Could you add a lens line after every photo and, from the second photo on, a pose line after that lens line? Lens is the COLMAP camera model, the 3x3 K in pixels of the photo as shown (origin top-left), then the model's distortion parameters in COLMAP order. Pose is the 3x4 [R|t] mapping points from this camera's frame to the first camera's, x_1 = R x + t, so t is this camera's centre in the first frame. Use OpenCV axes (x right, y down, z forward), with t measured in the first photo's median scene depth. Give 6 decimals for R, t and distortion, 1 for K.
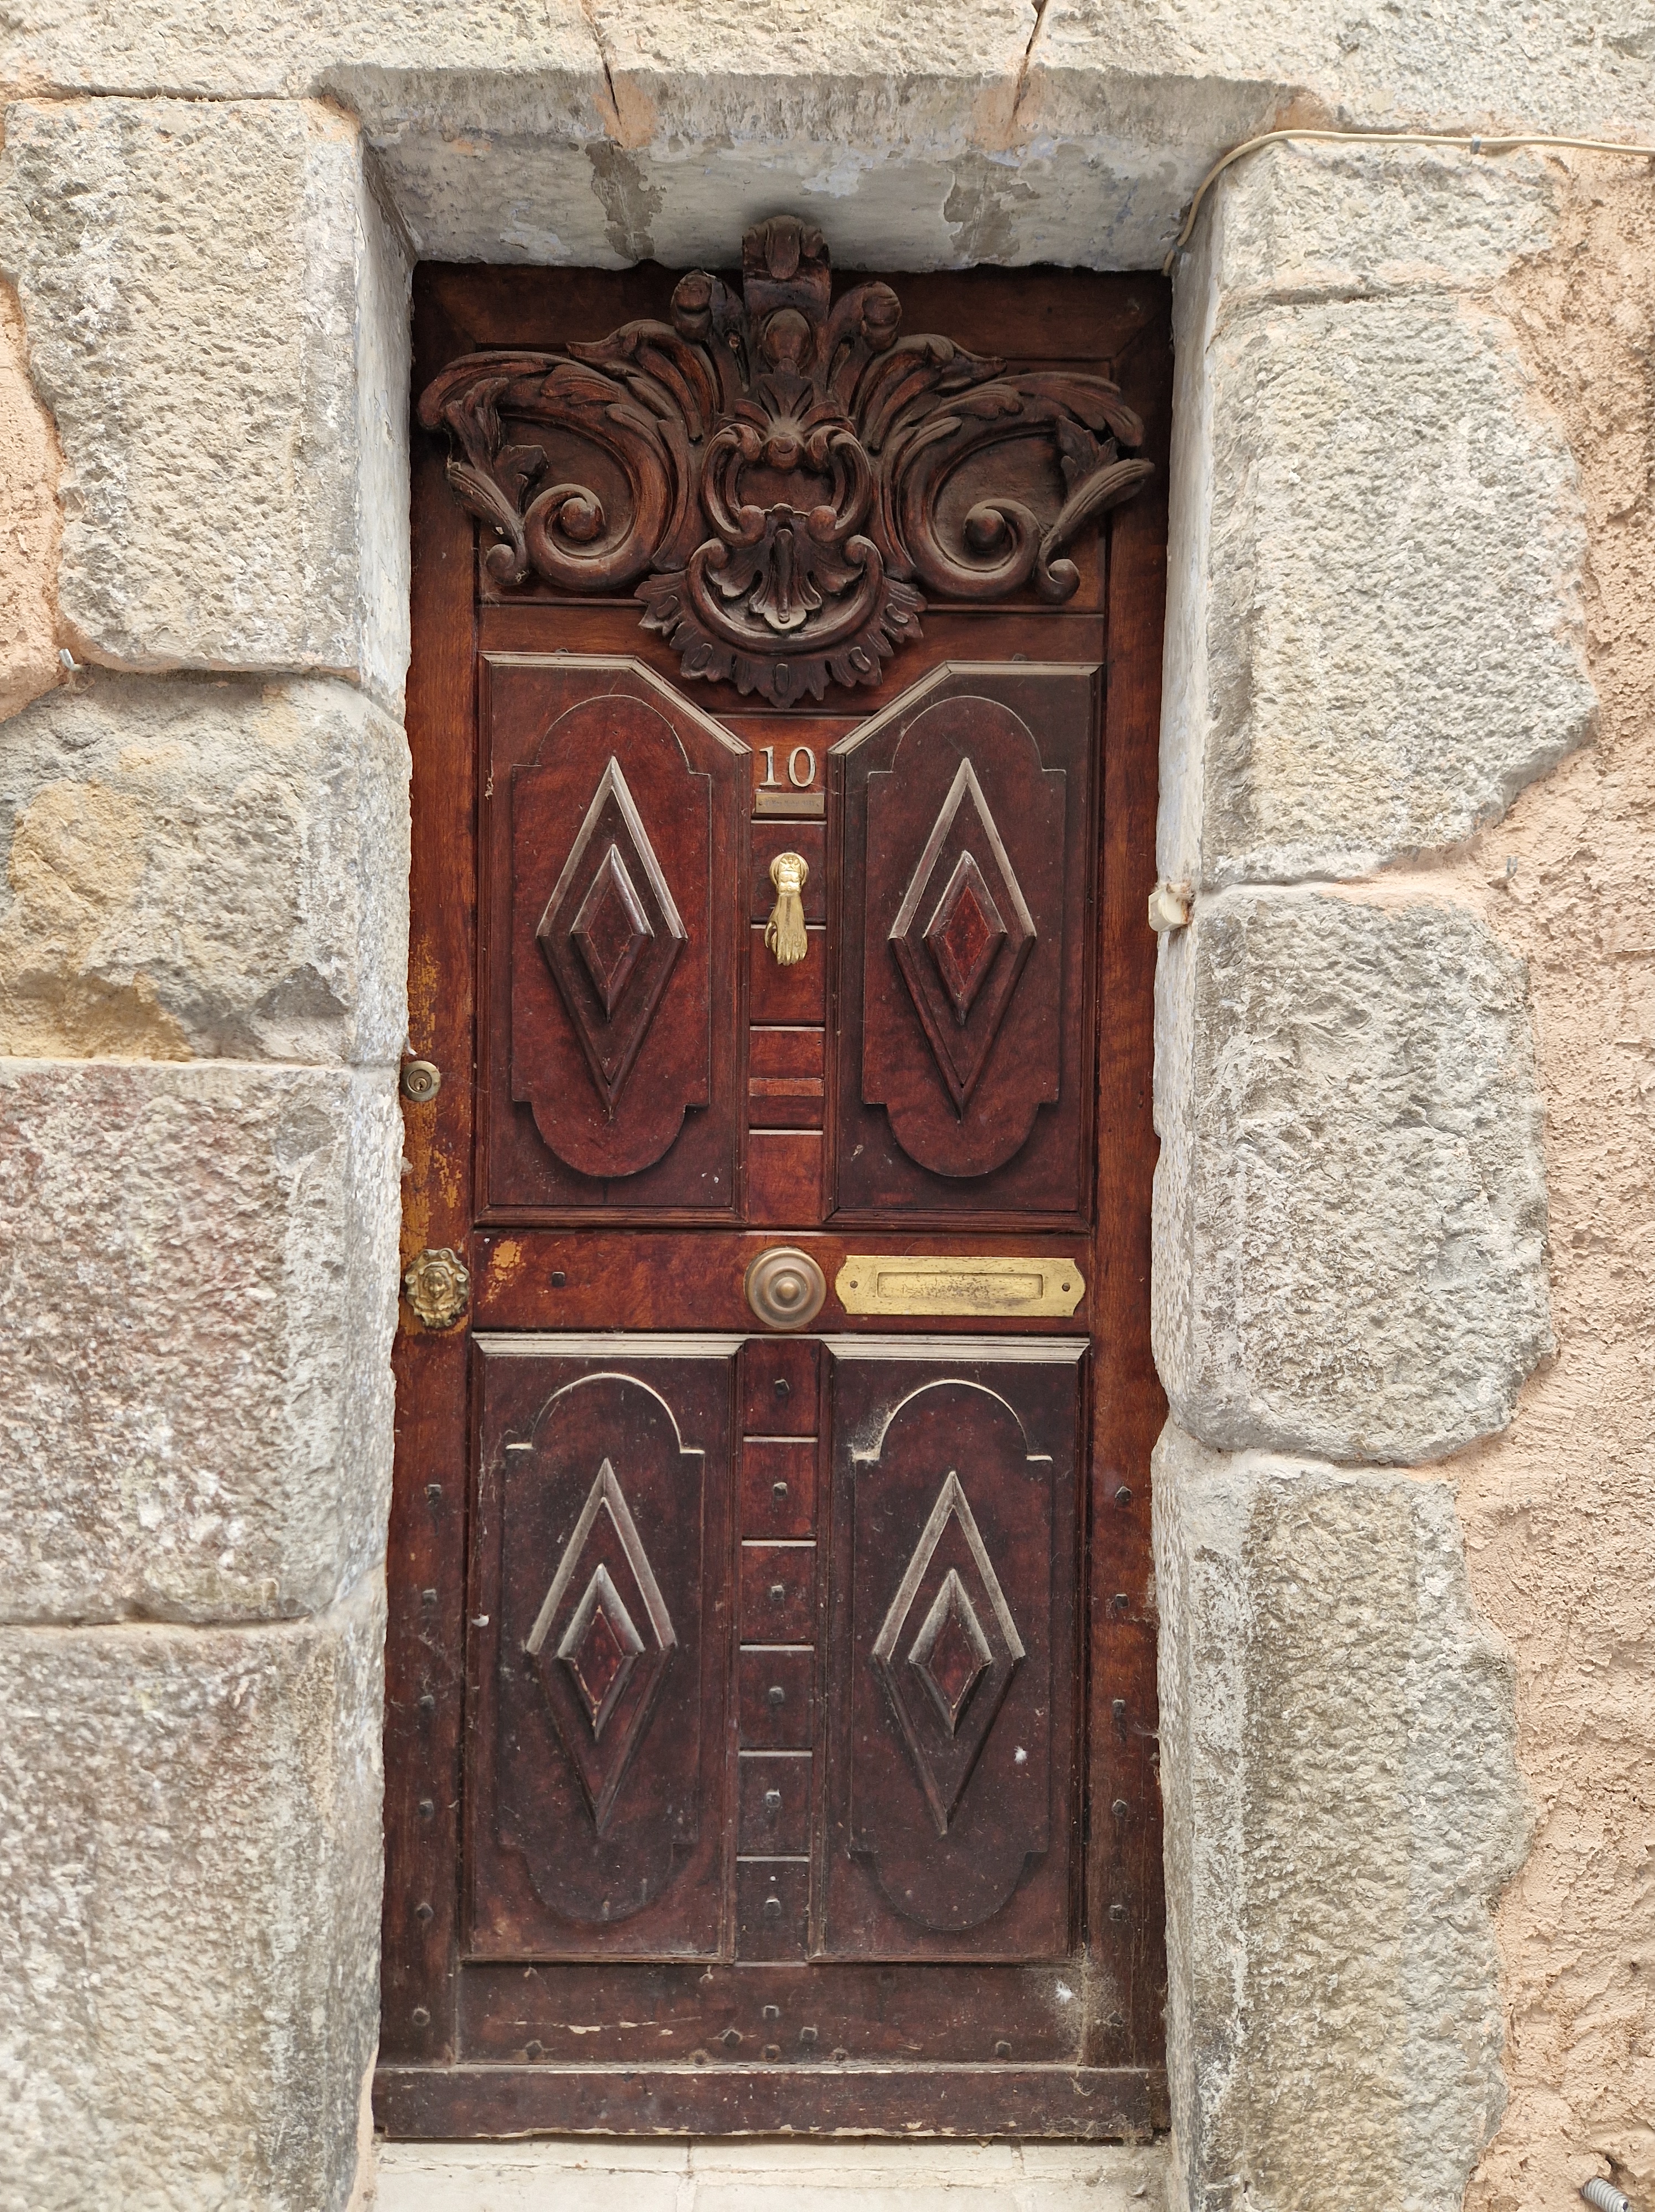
lens RADIAL K [[1641.5, 0, 816.6], [0, 1641.5, 1166.7], [0, 0, 1]] dist [0.000011, -0.009449]
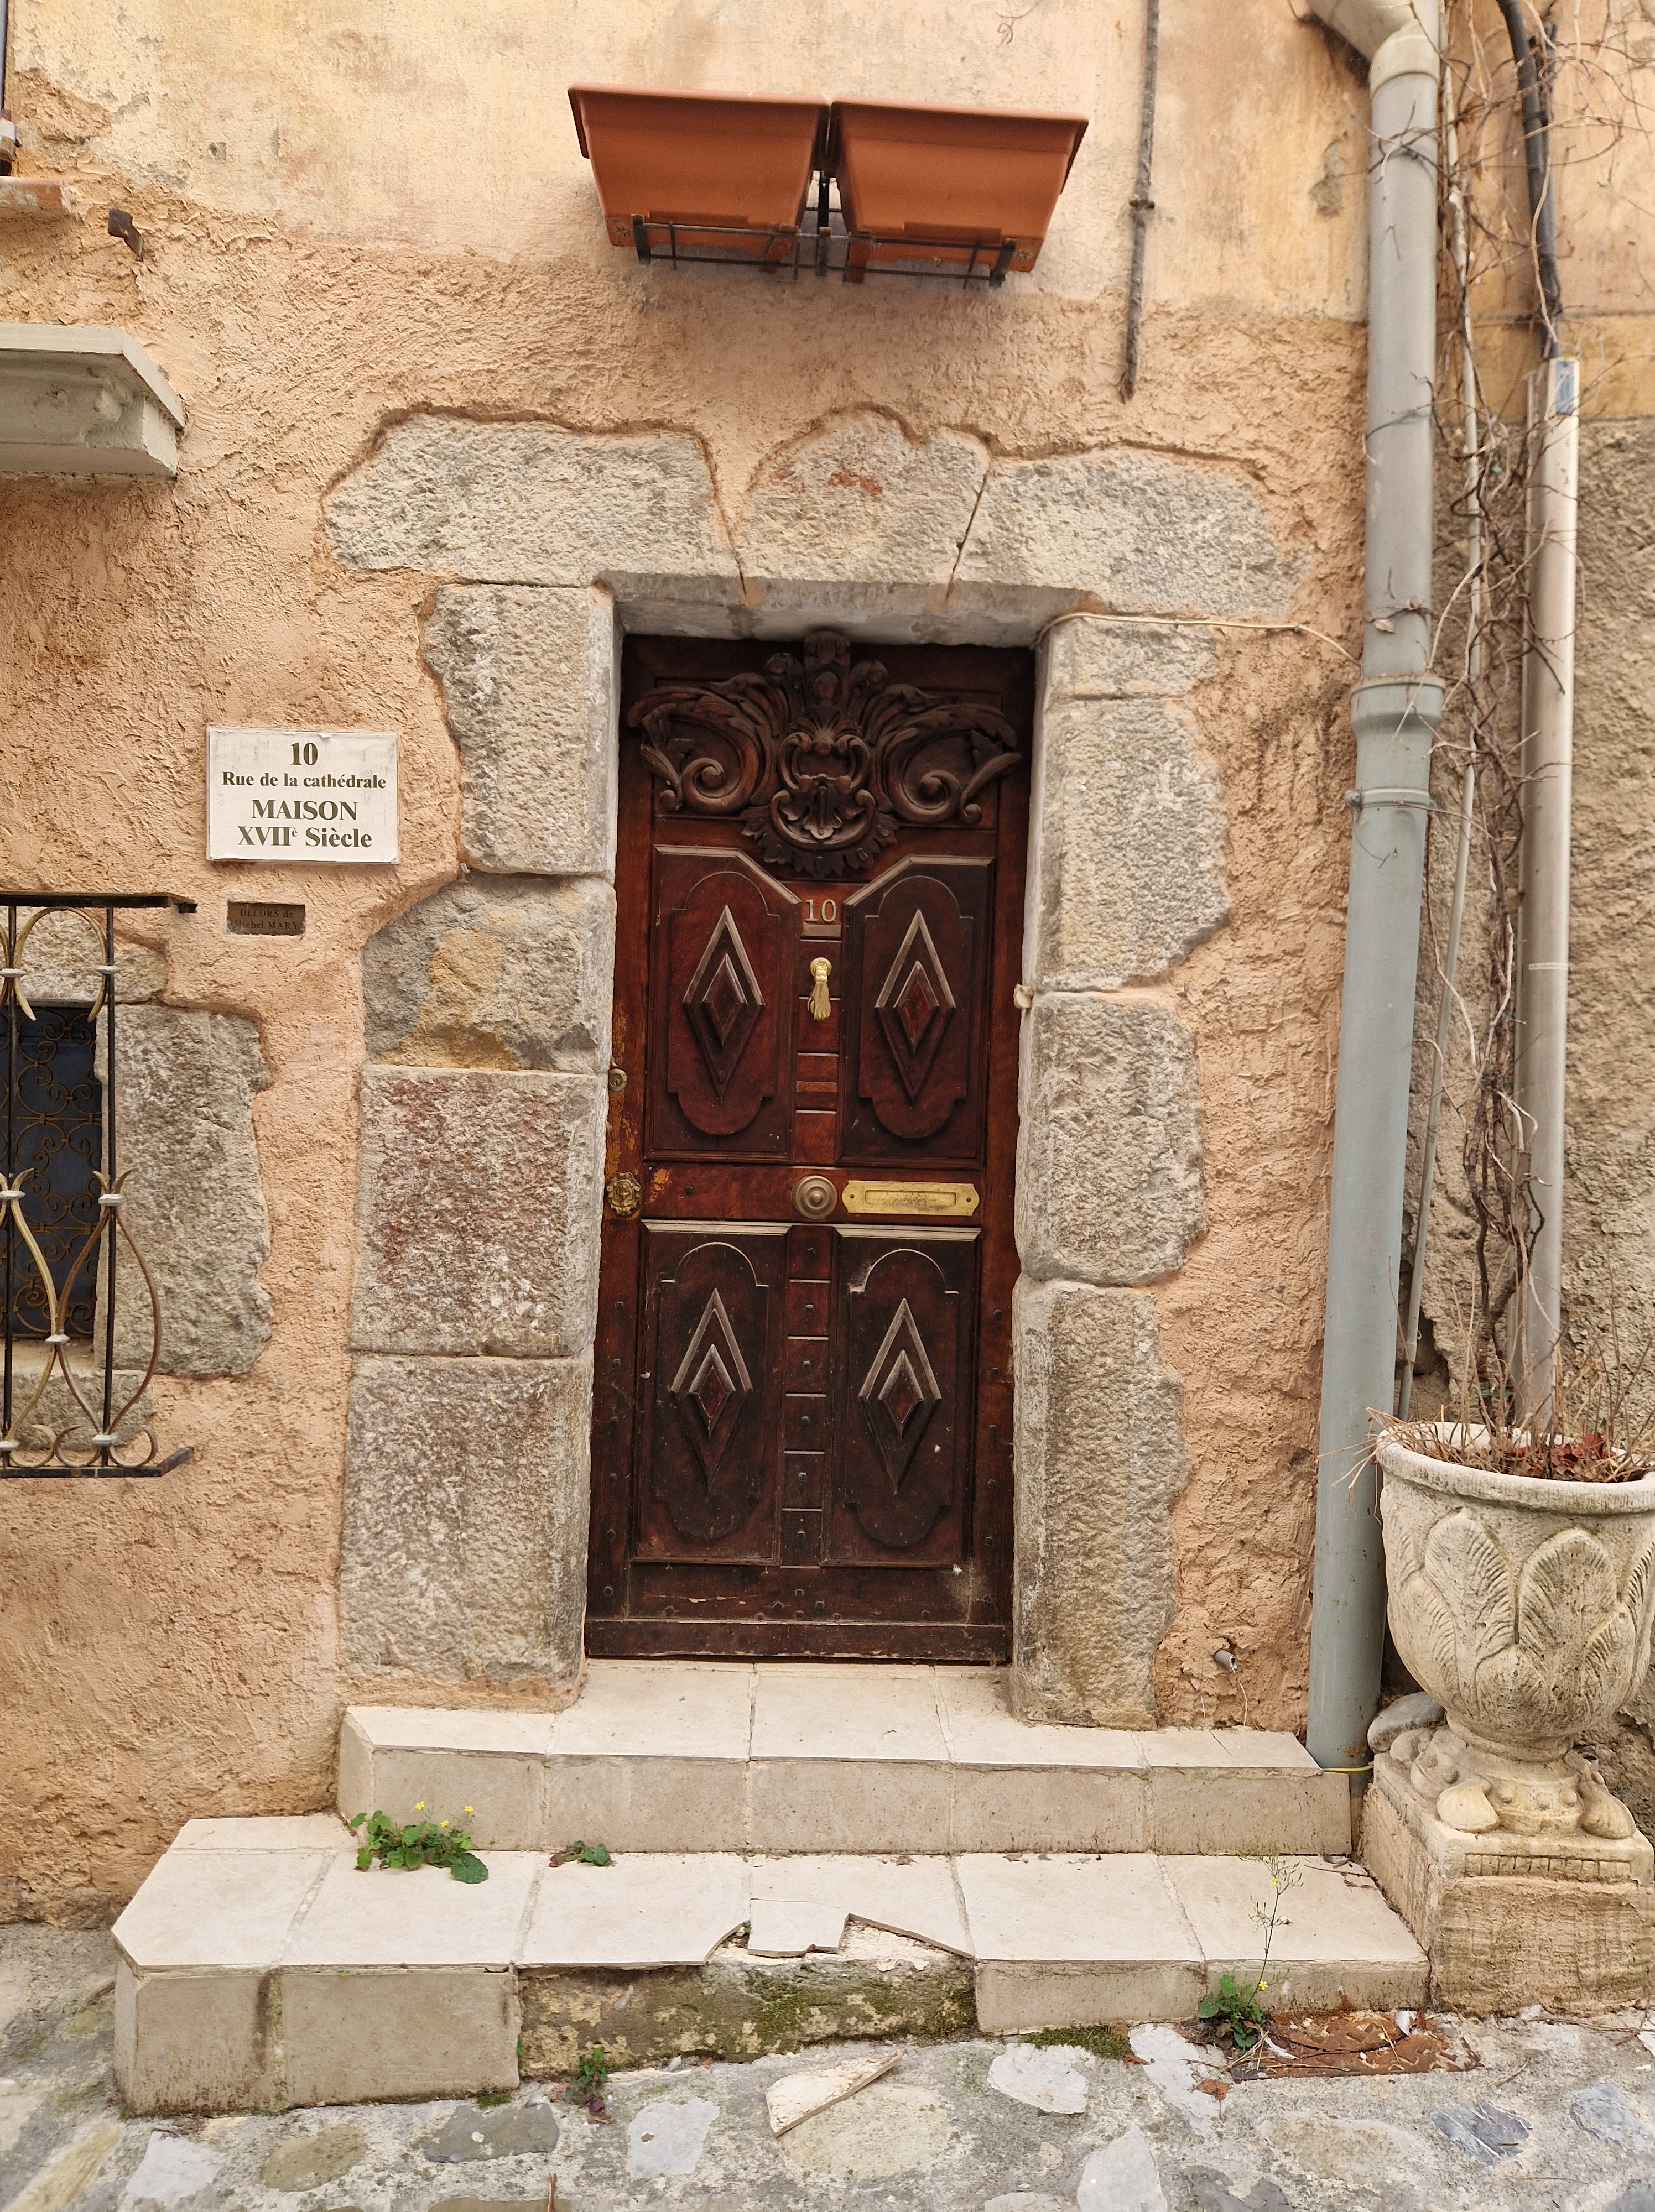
lens RADIAL K [[1641.5, 0, 816.6], [0, 1641.5, 1166.7], [0, 0, 1]] dist [0.000011, -0.009449]
pose [[0.999754, 0.017693, 0.013359, -0.049579], [-0.017928, 0.999683, 0.017687, 0.009019], [-0.013042, -0.017923, 0.999754, -0.975189]]
